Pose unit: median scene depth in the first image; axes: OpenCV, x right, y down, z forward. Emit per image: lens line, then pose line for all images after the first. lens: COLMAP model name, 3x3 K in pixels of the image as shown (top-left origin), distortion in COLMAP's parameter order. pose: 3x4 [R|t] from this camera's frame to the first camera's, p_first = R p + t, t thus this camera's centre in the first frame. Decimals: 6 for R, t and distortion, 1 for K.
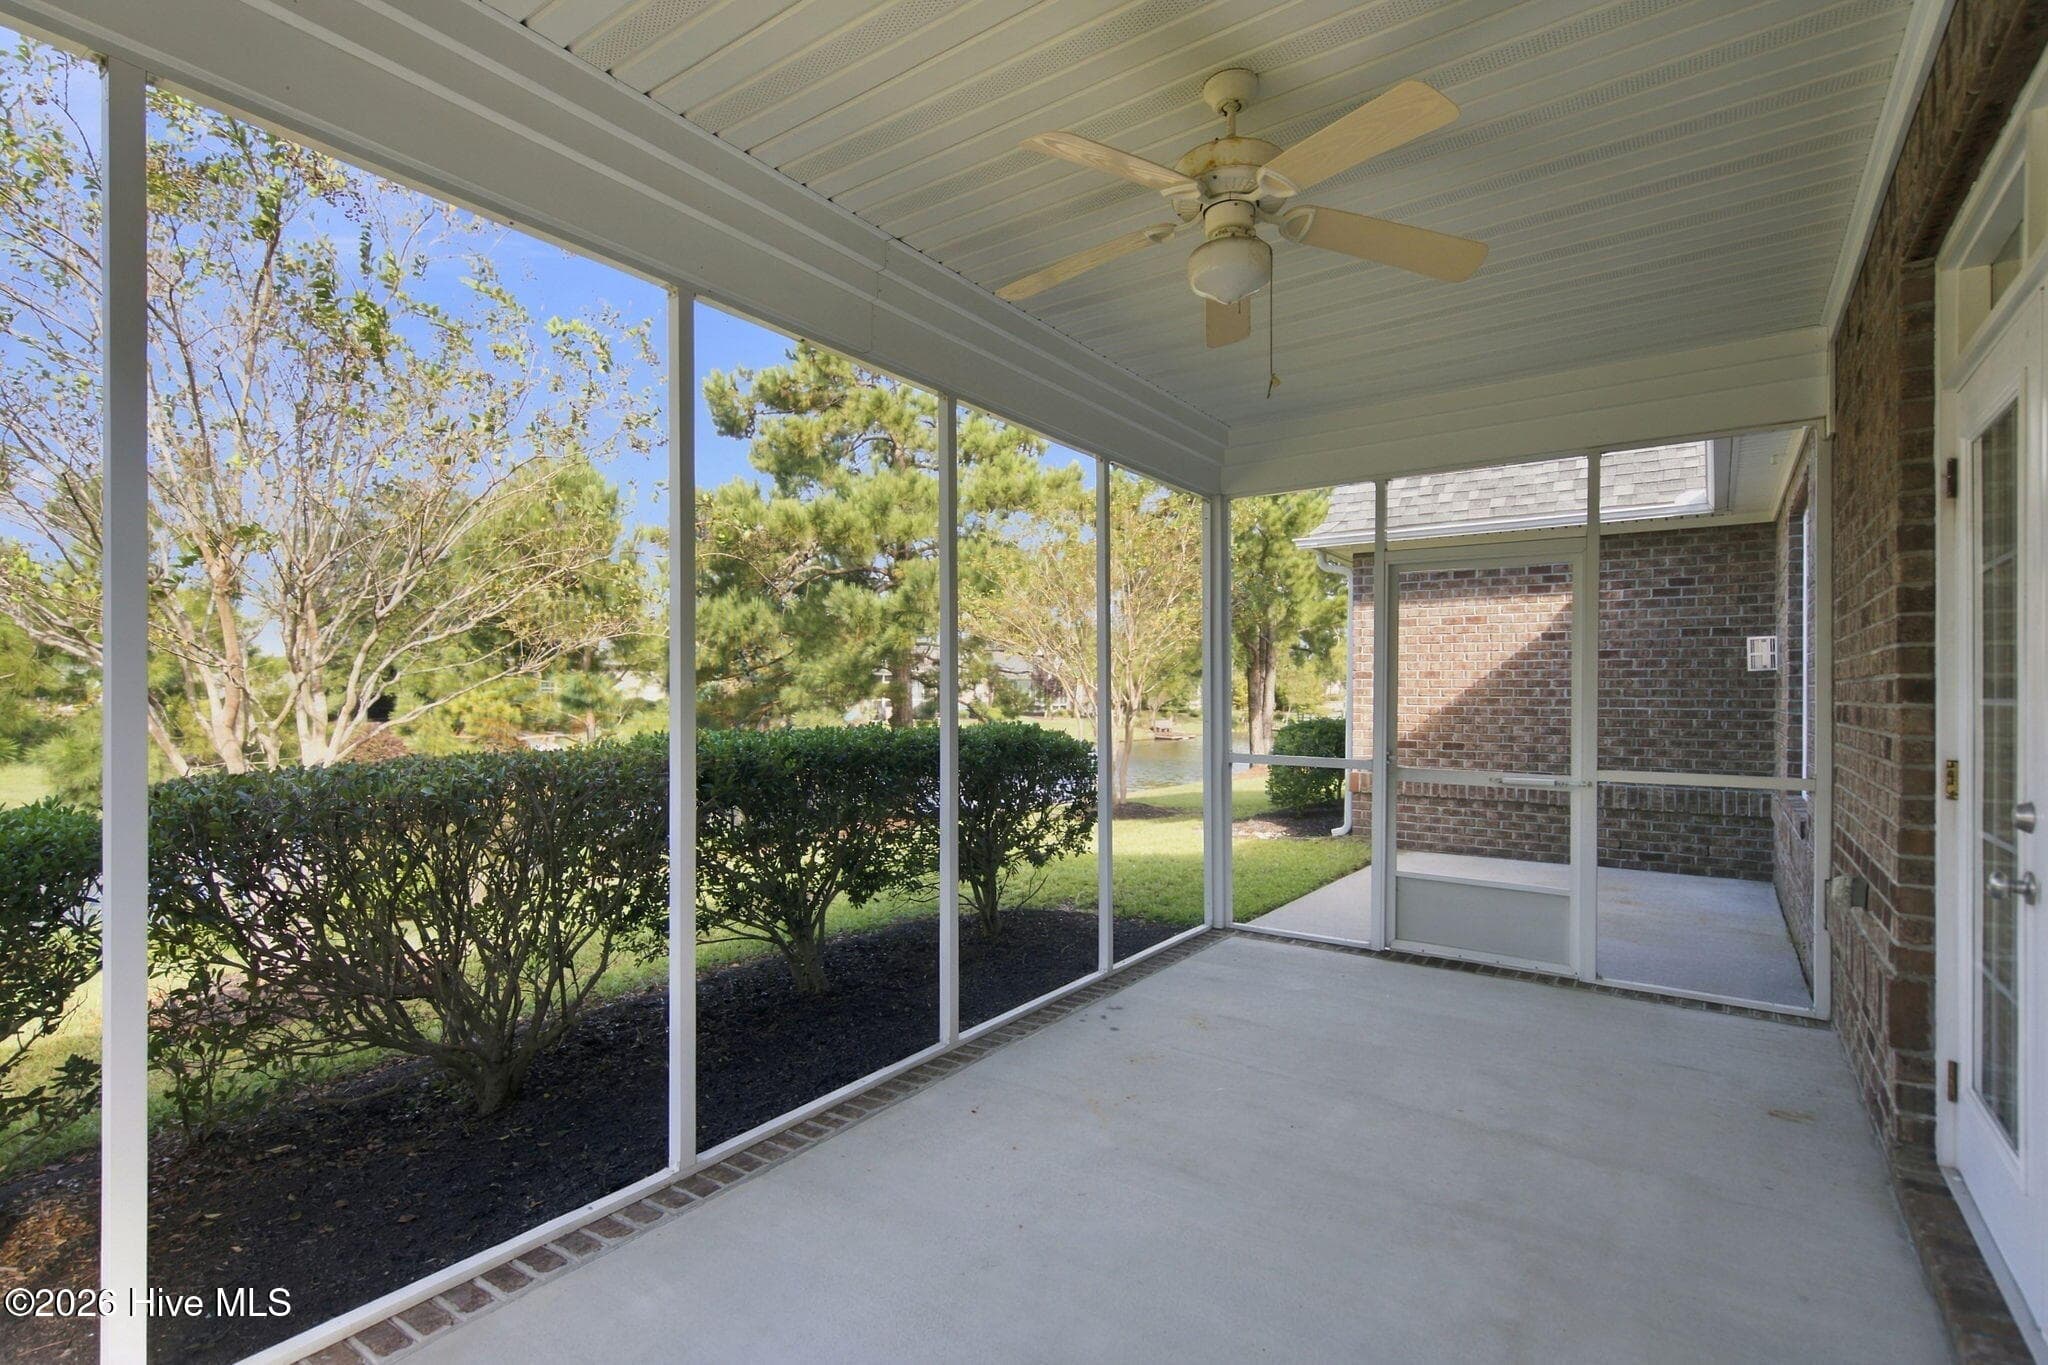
lens RADIAL K [[1066.7, 0, 1024.0], [0, 1066.7, 695.3], [0, 0, 1]] dist [0.013993, -0.004191]
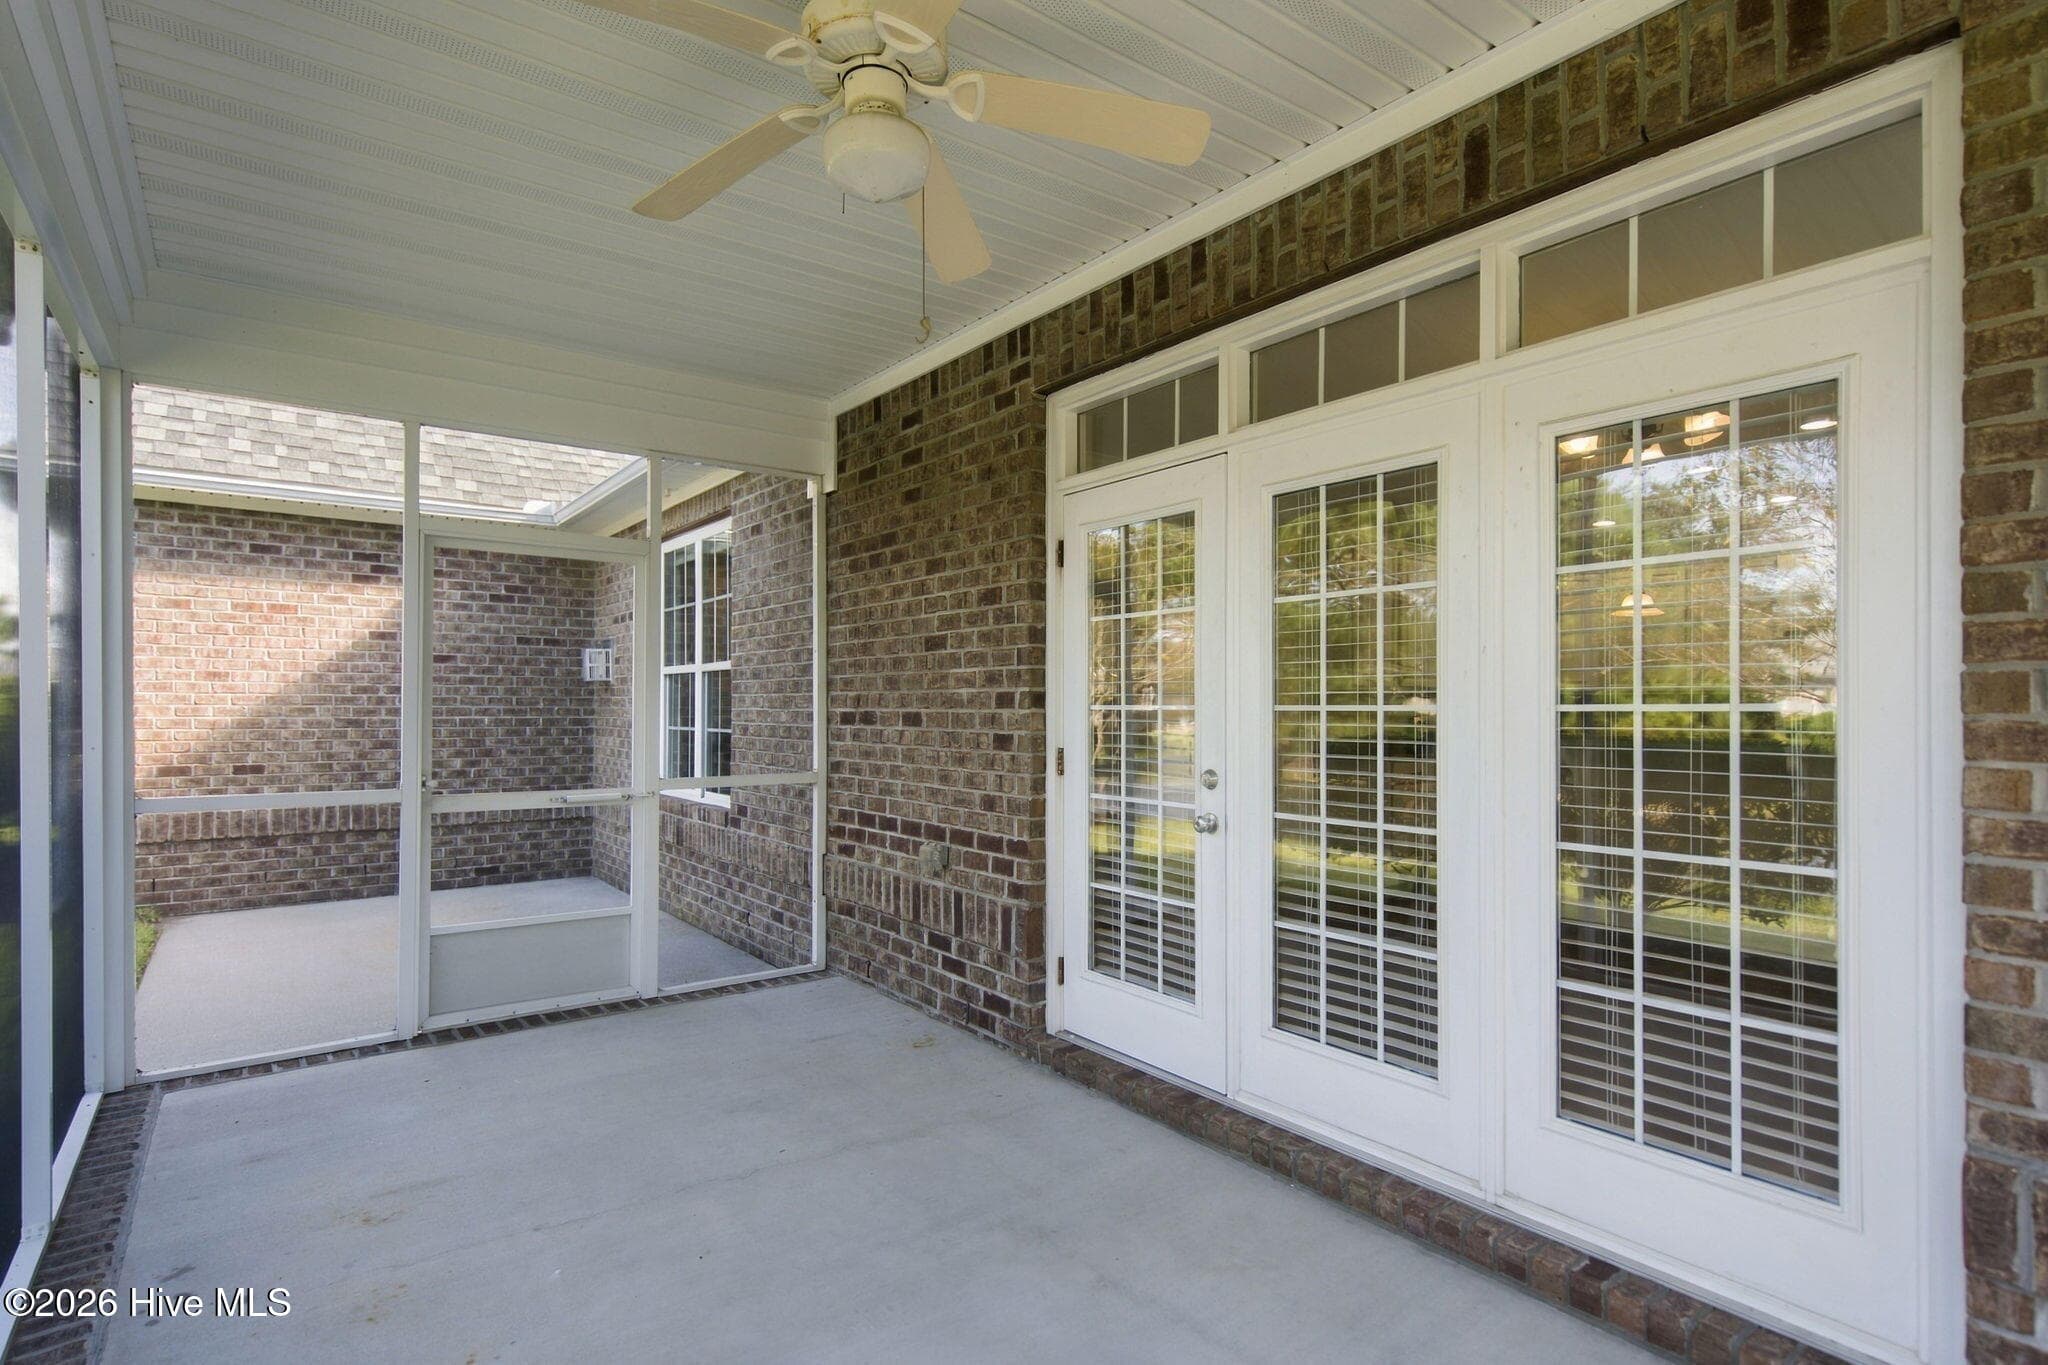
lens RADIAL K [[1066.7, 0, 1010.4], [0, 1066.7, 700.1], [0, 0, 1]] dist [0.013993, -0.004191]
pose [[0.252312, 0.002926, 0.967642, -0.229006], [0.000258, 0.999995, -0.003091, 0.000130], [-0.967646, 0.001030, 0.252310, 0.299426]]
